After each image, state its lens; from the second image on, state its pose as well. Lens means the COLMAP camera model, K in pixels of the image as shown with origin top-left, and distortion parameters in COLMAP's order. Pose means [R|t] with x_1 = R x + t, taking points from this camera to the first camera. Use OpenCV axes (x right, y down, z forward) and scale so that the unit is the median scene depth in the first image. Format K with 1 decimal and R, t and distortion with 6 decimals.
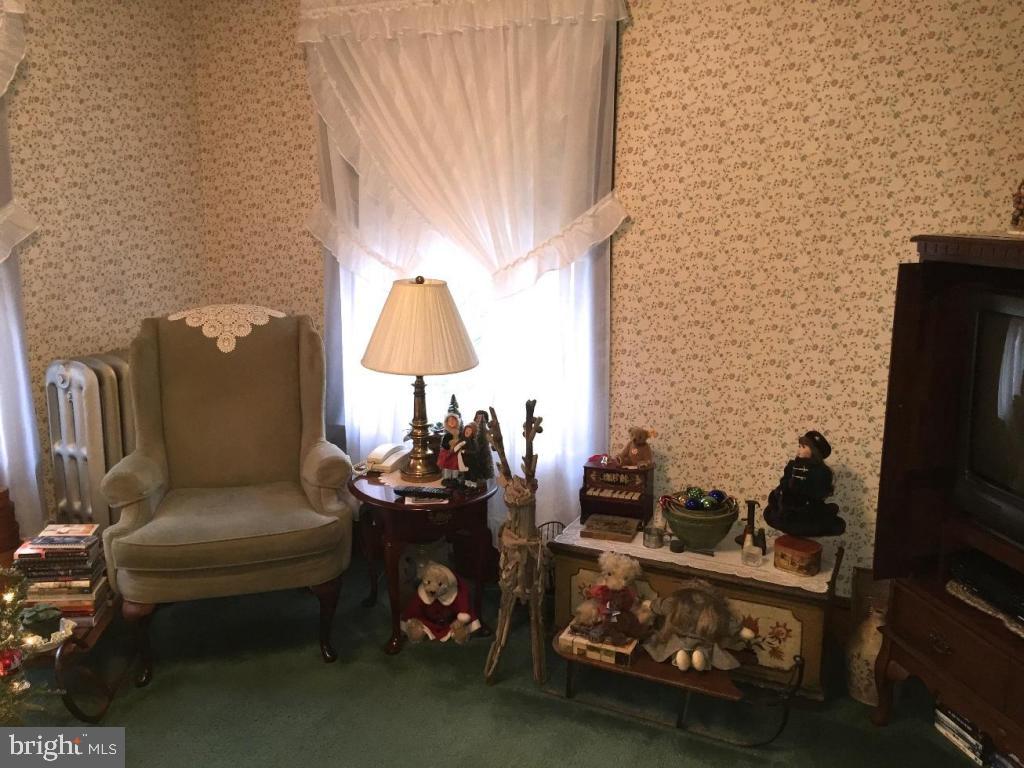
lens RADIAL K [[880.6, 0, 512.9], [0, 880.6, 377.4], [0, 0, 1]] dist [0.010183, -0.026595]
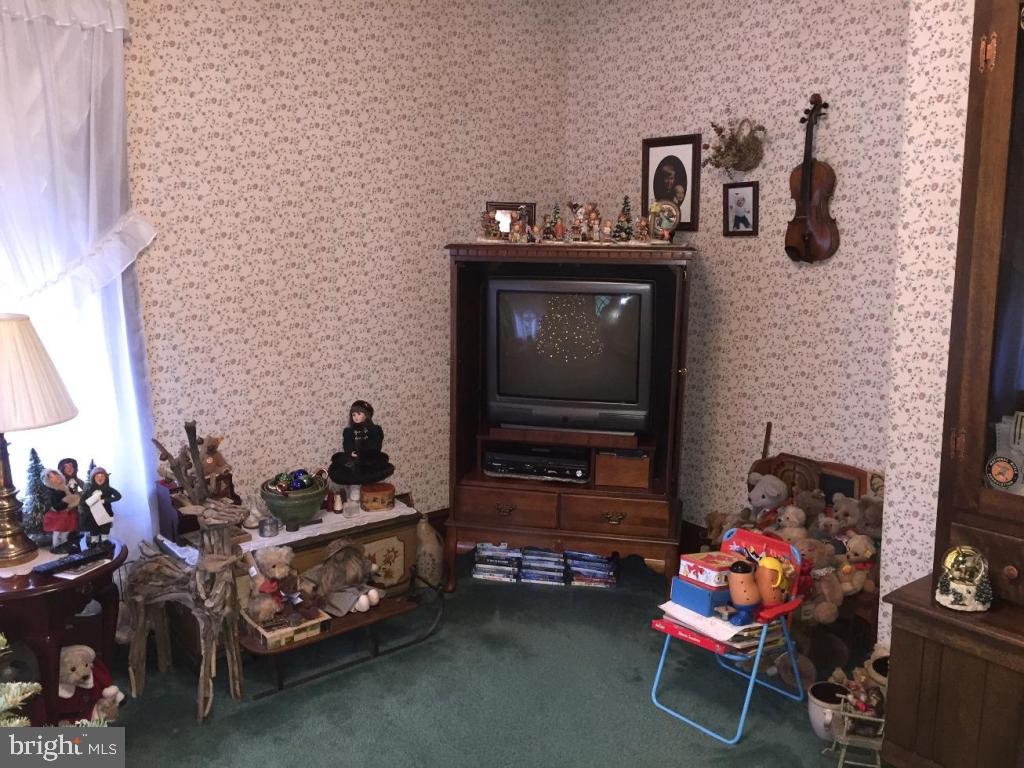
lens RADIAL K [[880.6, 0, 513.7], [0, 880.6, 389.0], [0, 0, 1]] dist [0.010183, -0.026595]
pose [[0.400143, -0.167852, 0.900950, -0.698847], [0.168734, 0.979771, 0.107596, -0.053775], [-0.900785, 0.108968, 0.420371, 0.261107]]
